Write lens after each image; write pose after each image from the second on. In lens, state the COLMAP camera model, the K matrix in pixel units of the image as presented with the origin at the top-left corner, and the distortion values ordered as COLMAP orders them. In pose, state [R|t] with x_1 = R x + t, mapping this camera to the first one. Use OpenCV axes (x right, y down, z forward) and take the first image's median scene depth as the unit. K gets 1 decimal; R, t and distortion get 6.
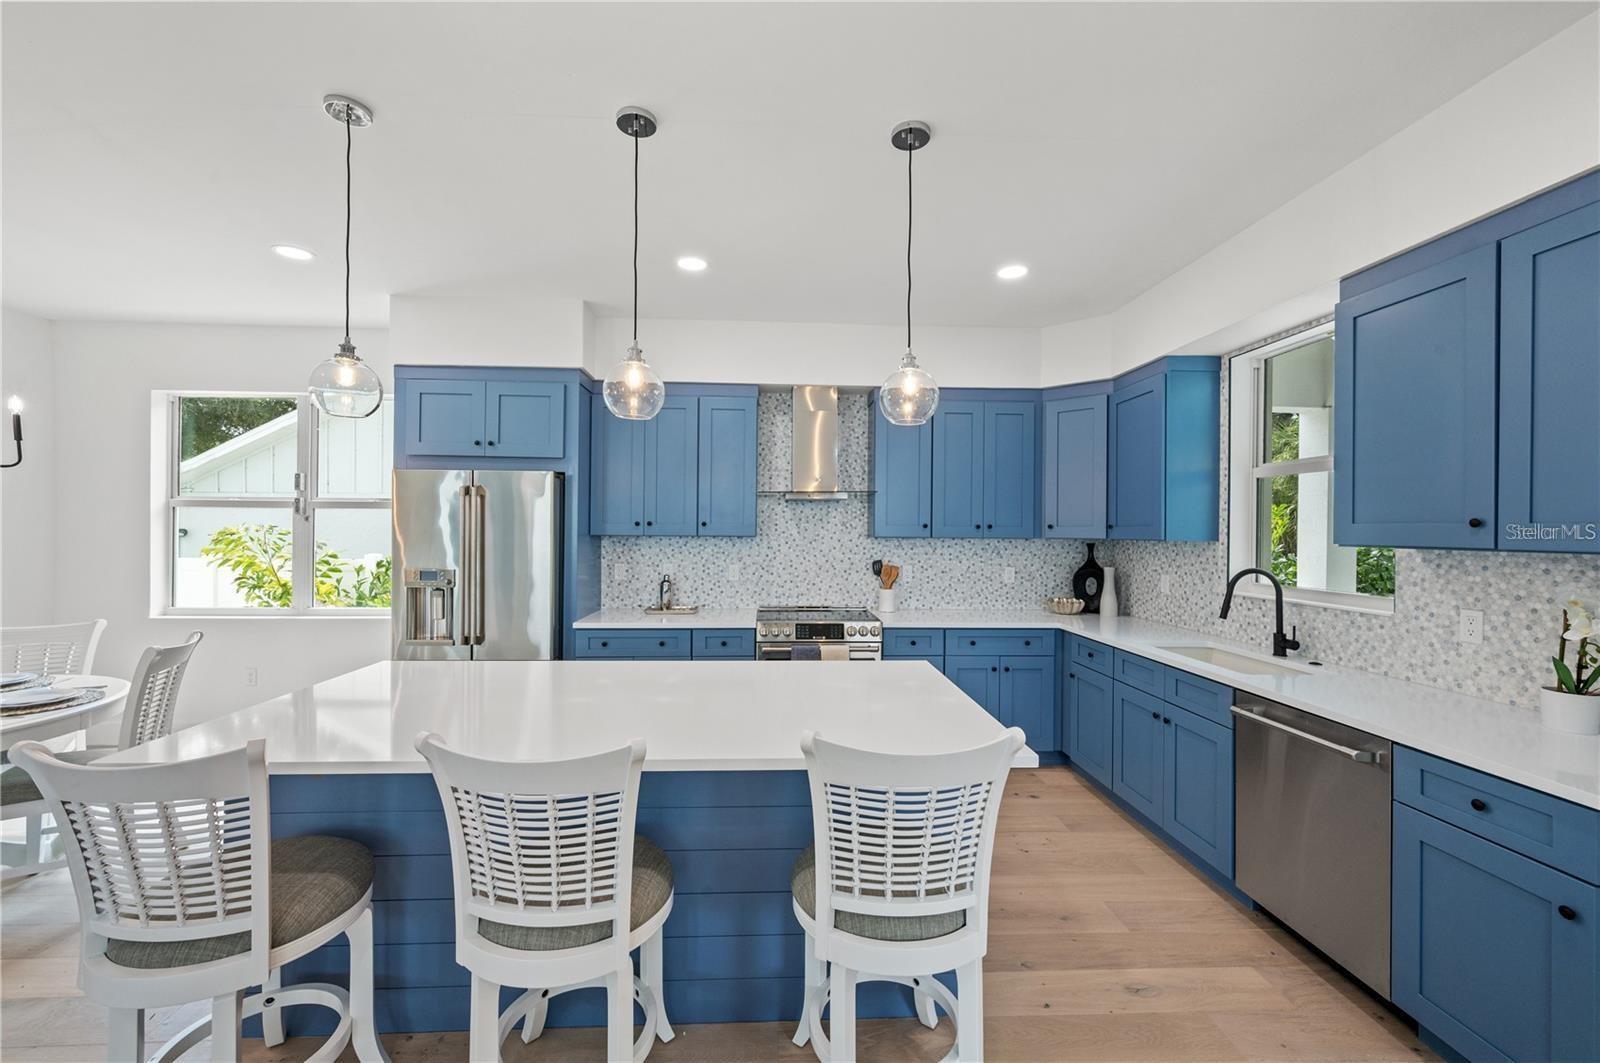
lens RADIAL K [[644.0, 0, 798.8], [0, 644.0, 528.3], [0, 0, 1]] dist [0.000955, 0.000611]
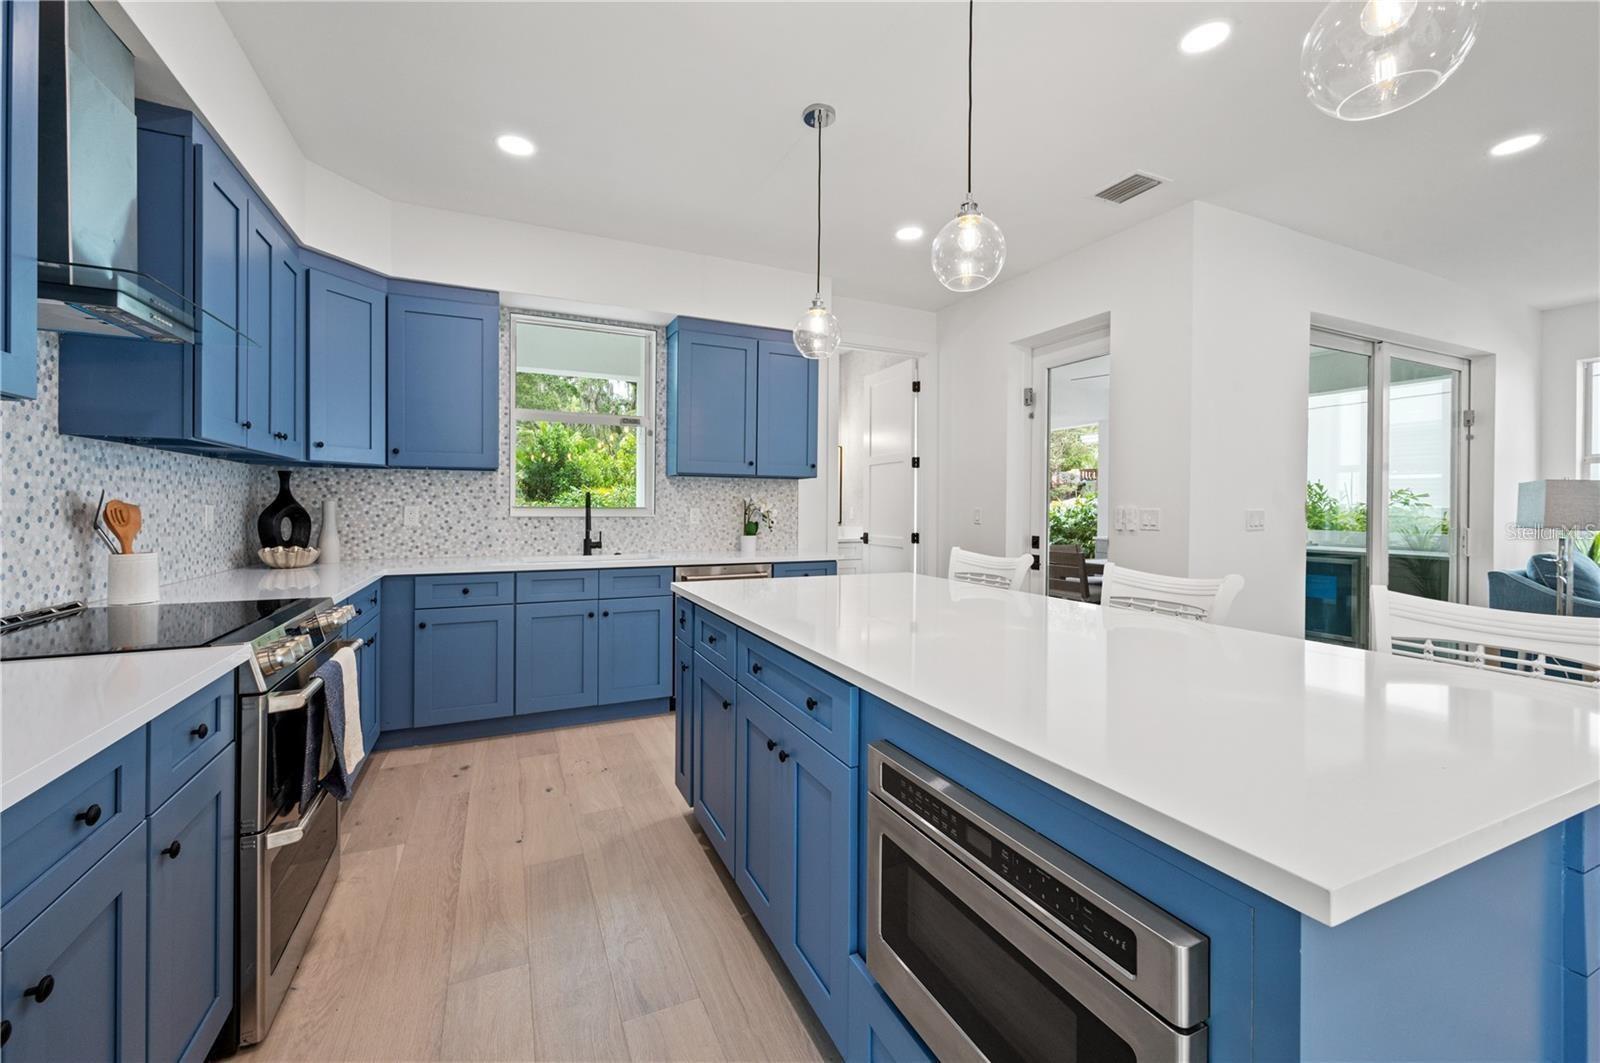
lens RADIAL K [[644.0, 0, 801.2], [0, 644.0, 506.7], [0, 0, 1]] dist [0.000955, 0.000611]
pose [[-0.388450, -0.010930, 0.921405, -0.693933], [-0.009328, 0.999925, 0.007929, 0.079951], [-0.921422, -0.005515, -0.388523, 1.118465]]
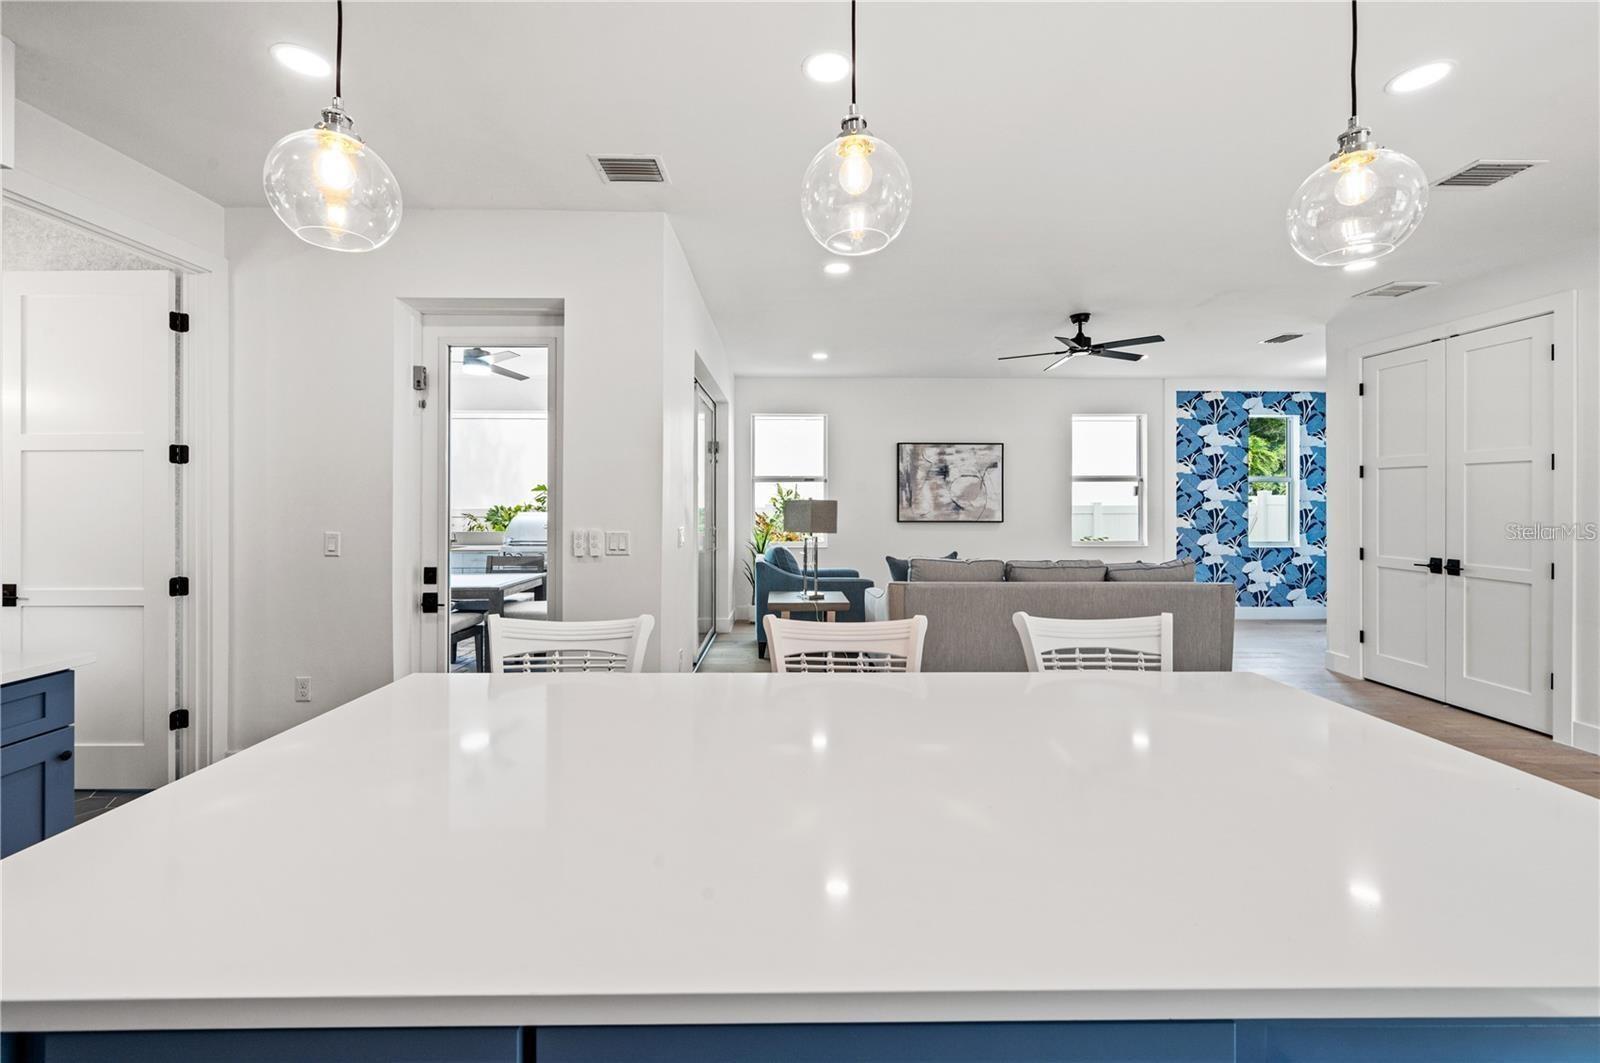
lens RADIAL K [[644.0, 0, 803.4], [0, 644.0, 499.7], [0, 0, 1]] dist [0.000955, 0.000611]
pose [[-0.999766, -0.009538, 0.019438, -0.165279], [-0.009570, 0.999953, -0.001548, 0.031263], [-0.019422, -0.001734, -0.999810, 1.134706]]
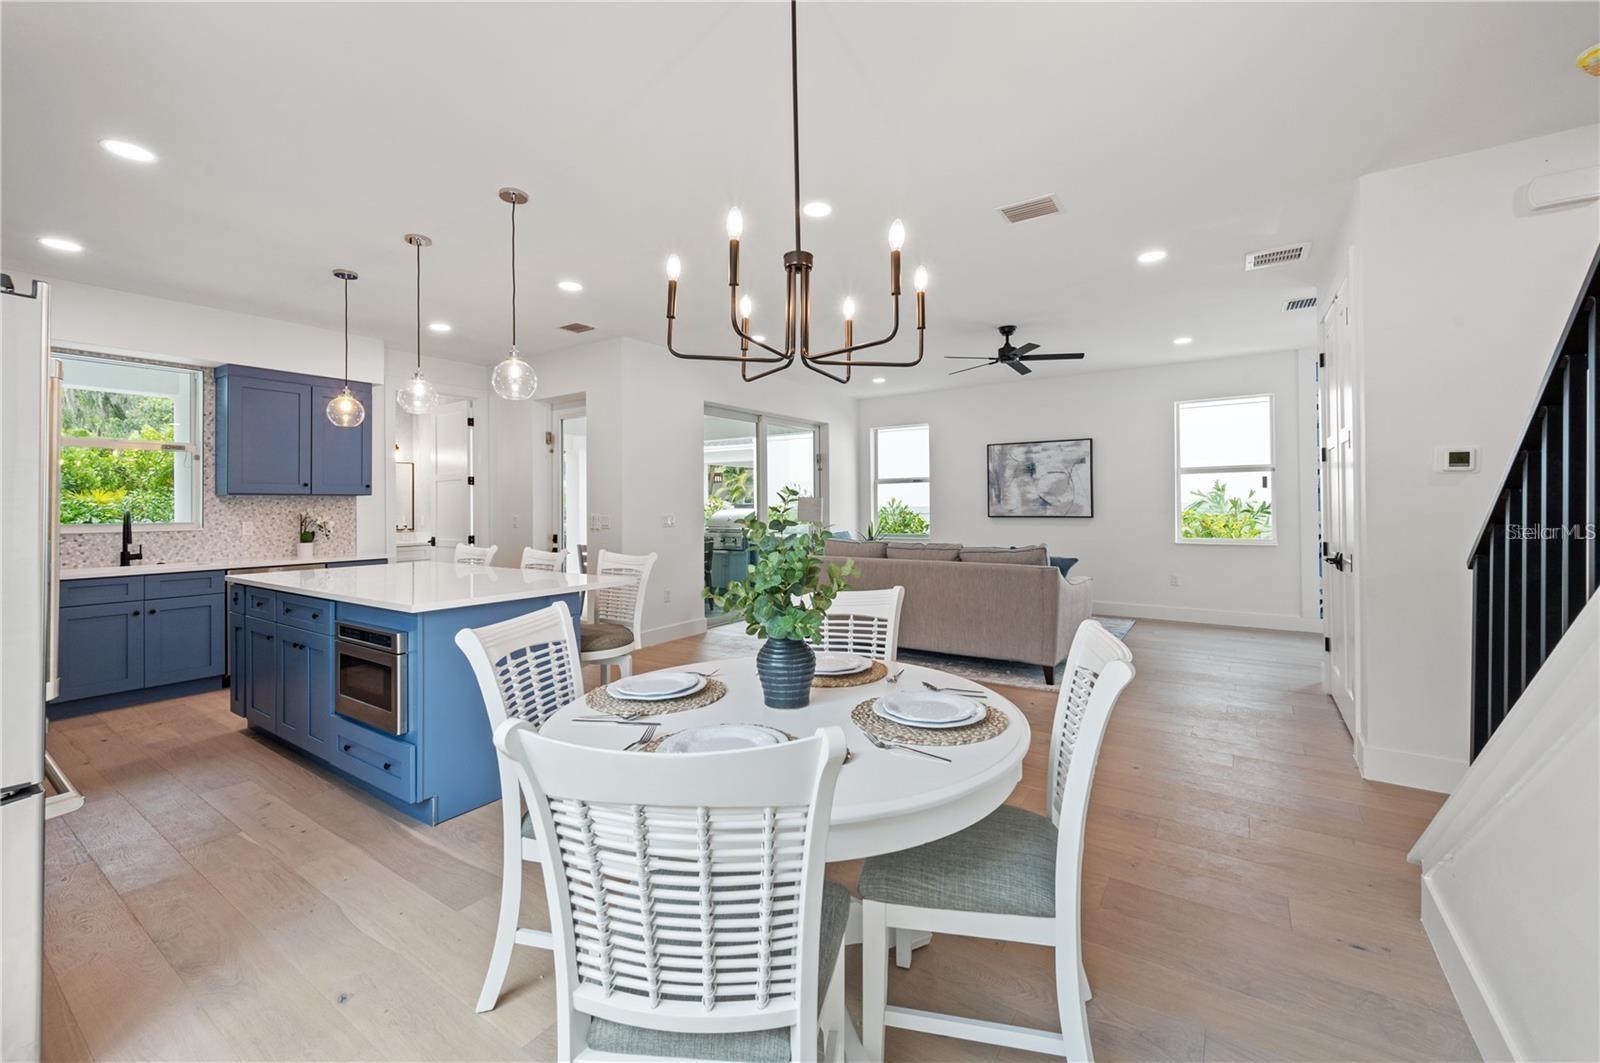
lens RADIAL K [[644.0, 0, 802.6], [0, 644.0, 501.7], [0, 0, 1]] dist [0.000955, 0.000611]
pose [[-0.808781, 0.002152, 0.588107, -1.513099], [0.002086, 0.999998, -0.000790, 0.046710], [-0.588107, 0.000587, -0.808783, 1.305140]]
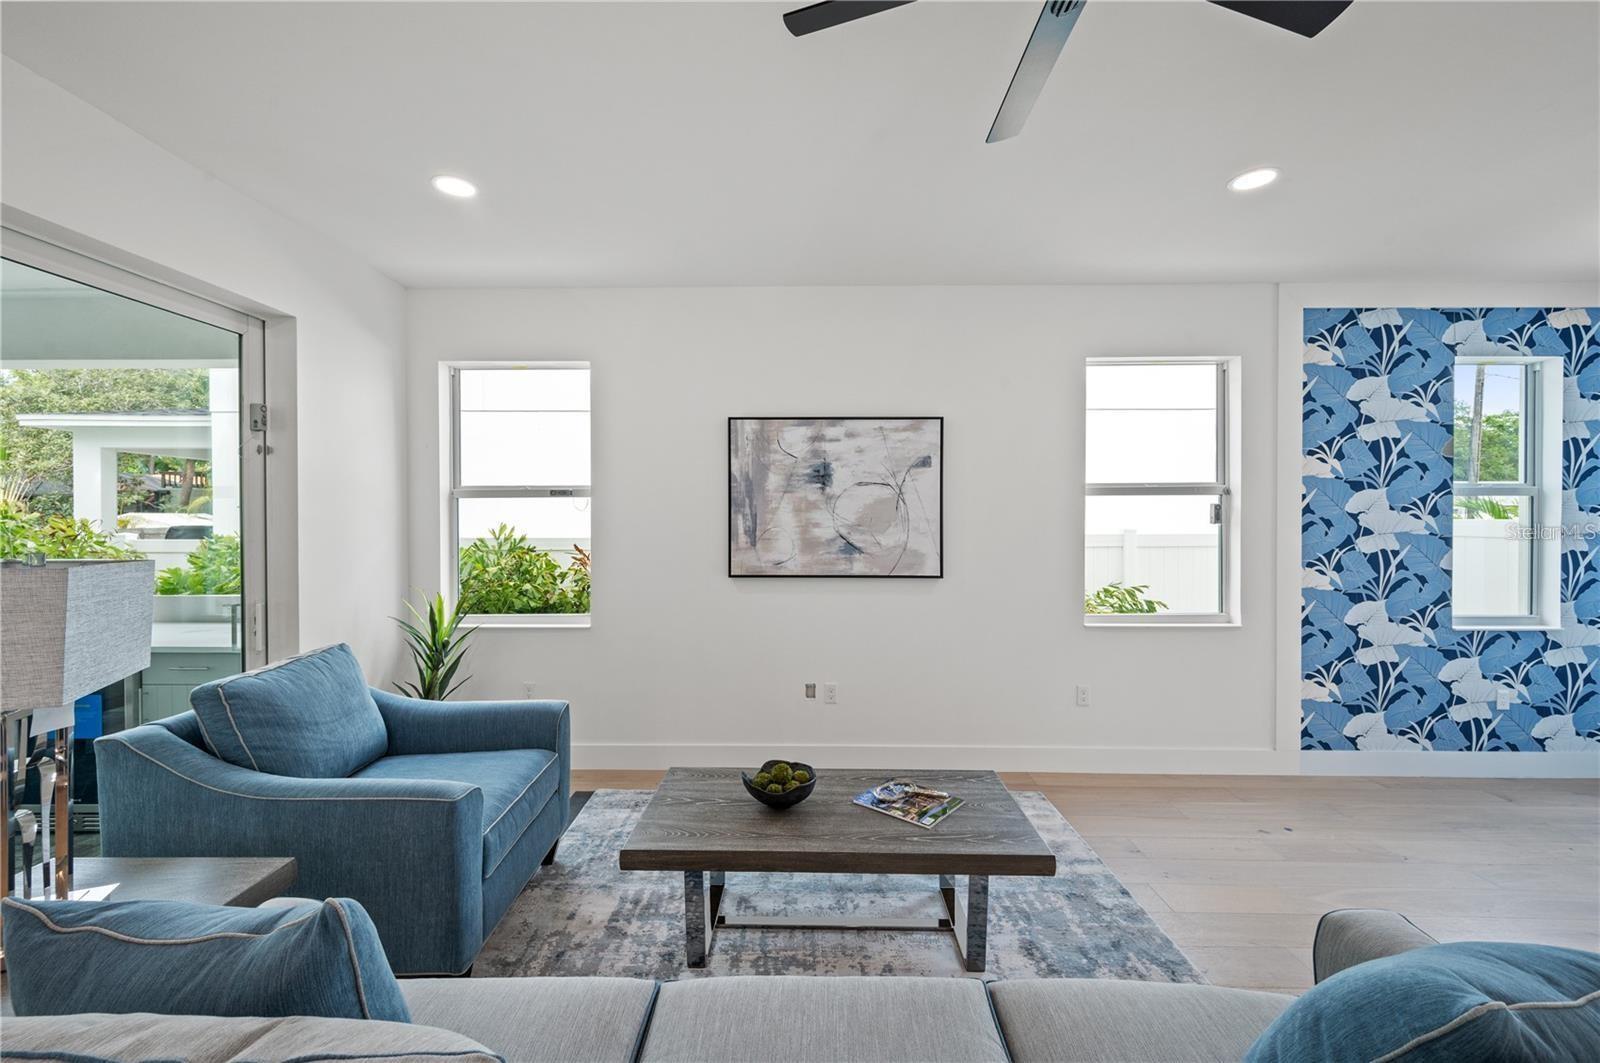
lens RADIAL K [[644.0, 0, 798.9], [0, 644.0, 525.6], [0, 0, 1]] dist [0.000955, 0.000611]
pose [[-0.998773, -0.008763, 0.048733, -0.702452], [-0.008194, 0.999896, 0.011859, -0.006511], [-0.048832, 0.011445, -0.998741, -0.201531]]
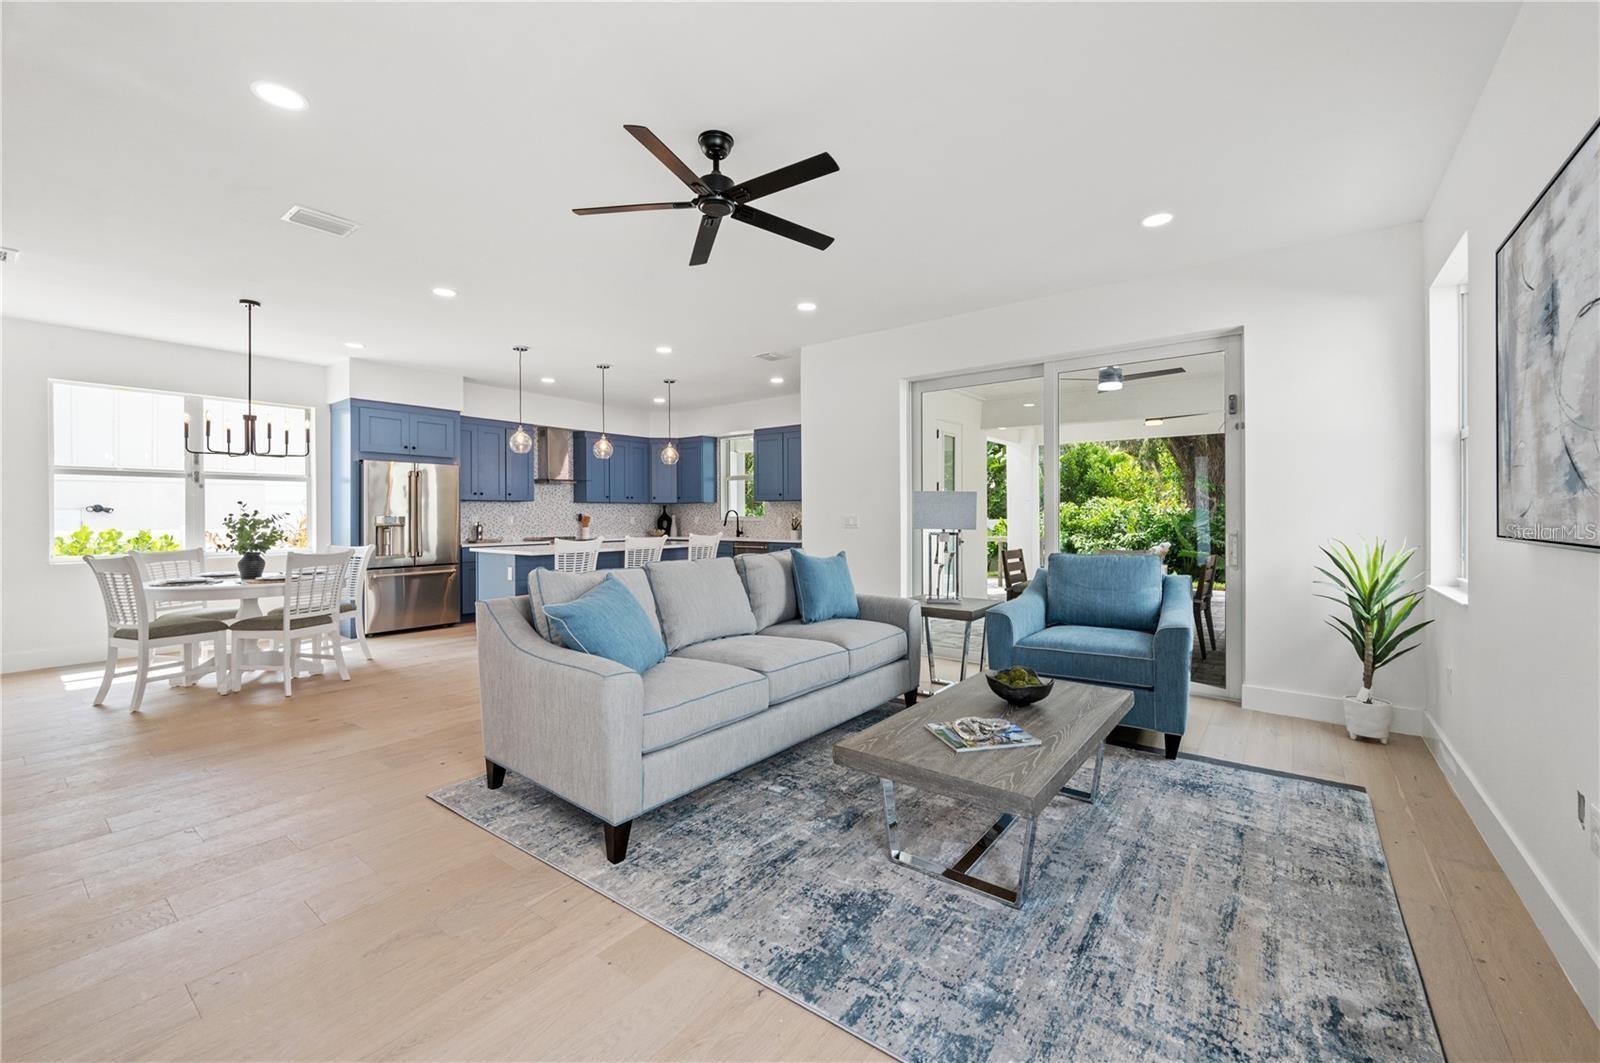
lens RADIAL K [[644.0, 0, 813.0], [0, 644.0, 517.7], [0, 0, 1]] dist [0.000955, 0.000611]
pose [[0.621703, -0.014584, 0.783118, -1.544585], [0.010156, 0.999893, 0.010558, 0.072379], [-0.783188, 0.001389, 0.621784, -1.283870]]
